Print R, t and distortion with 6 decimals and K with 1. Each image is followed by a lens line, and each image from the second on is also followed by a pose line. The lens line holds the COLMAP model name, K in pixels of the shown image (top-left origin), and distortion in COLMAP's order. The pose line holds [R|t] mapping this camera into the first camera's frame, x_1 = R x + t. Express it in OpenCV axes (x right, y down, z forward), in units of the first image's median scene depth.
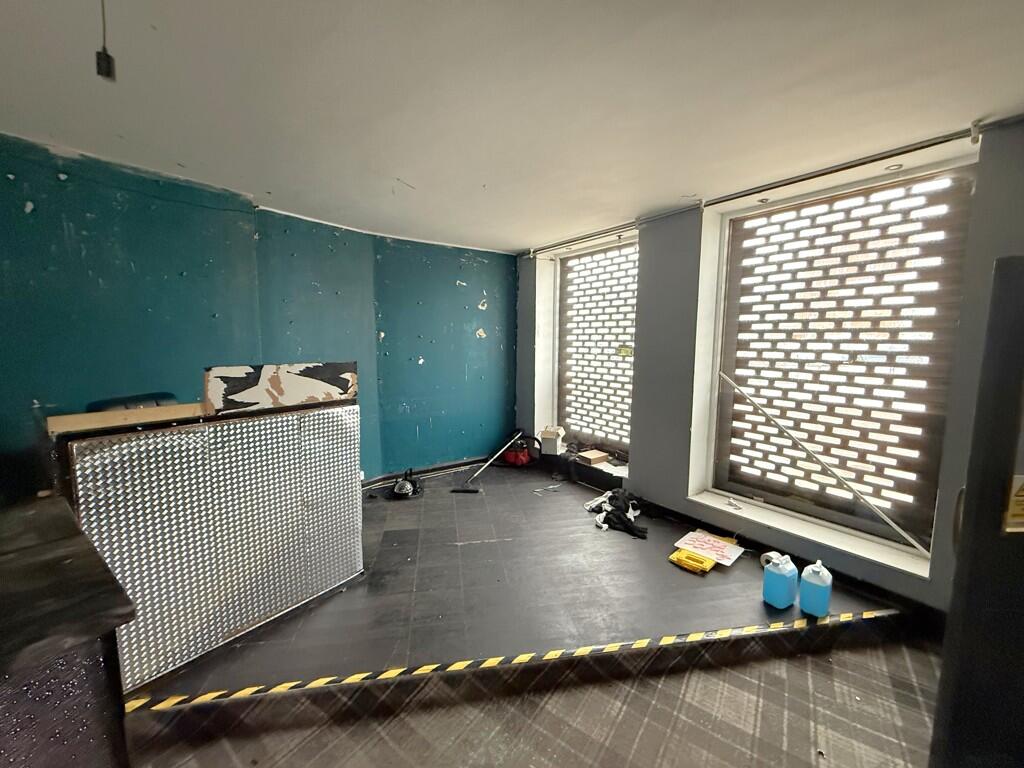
lens RADIAL K [[408.0, 0, 512.0], [0, 408.0, 384.0], [0, 0, 1]] dist [-0.000983, -0.000043]
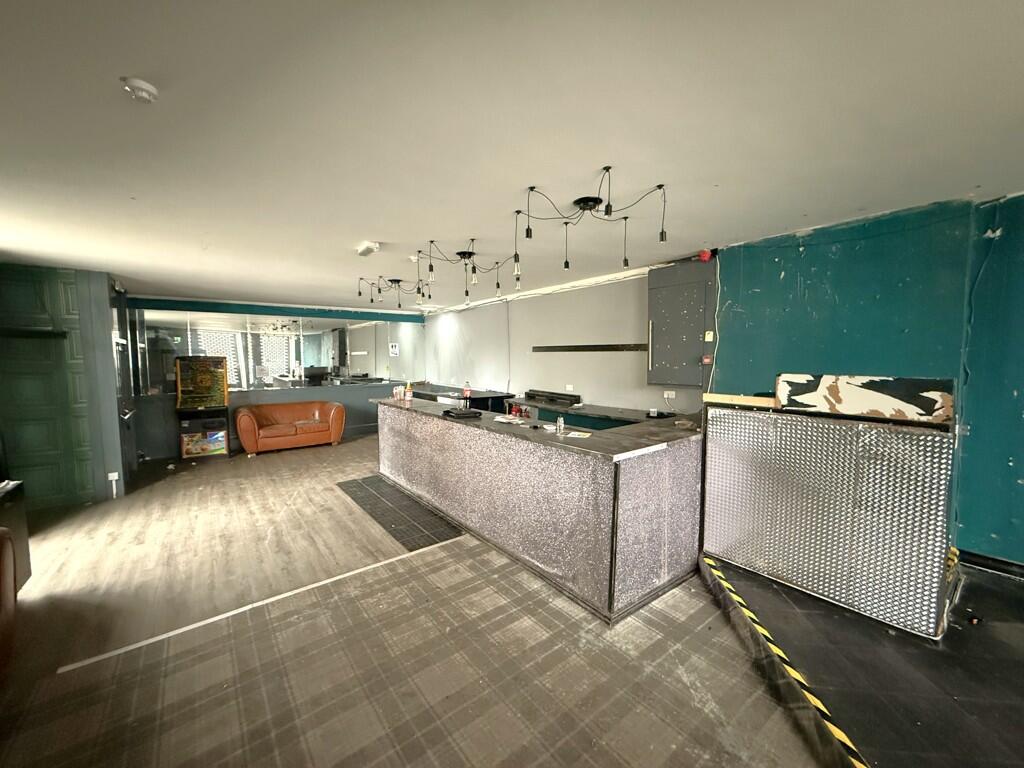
lens RADIAL K [[408.0, 0, 512.0], [0, 408.0, 384.0], [0, 0, 1]] dist [-0.000983, -0.000043]
pose [[-0.265701, 0.064759, -0.961878, 0.736904], [-0.099674, 0.990549, 0.094222, -0.040320], [0.958889, 0.120909, -0.256736, 0.425824]]
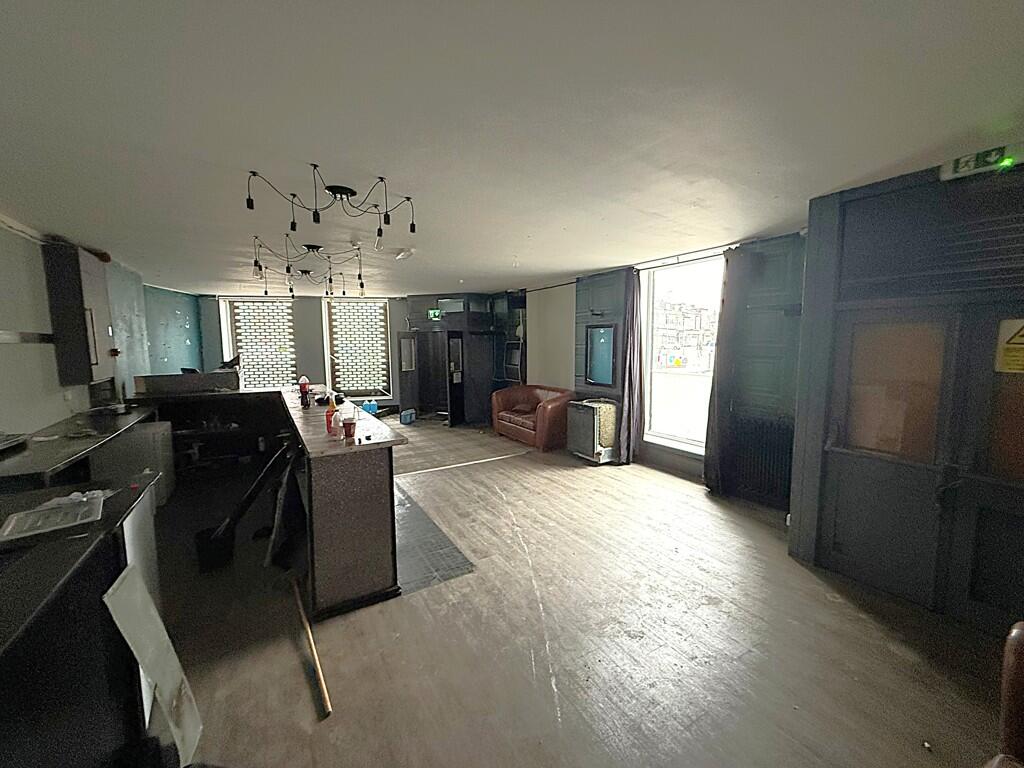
lens RADIAL K [[408.0, 0, 512.0], [0, 408.0, 384.0], [0, 0, 1]] dist [-0.000983, -0.000043]
pose [[0.375299, -0.104010, 0.921050, -2.844303], [0.113323, 0.991379, 0.065776, 0.216493], [-0.919950, 0.079691, 0.383851, -2.109579]]
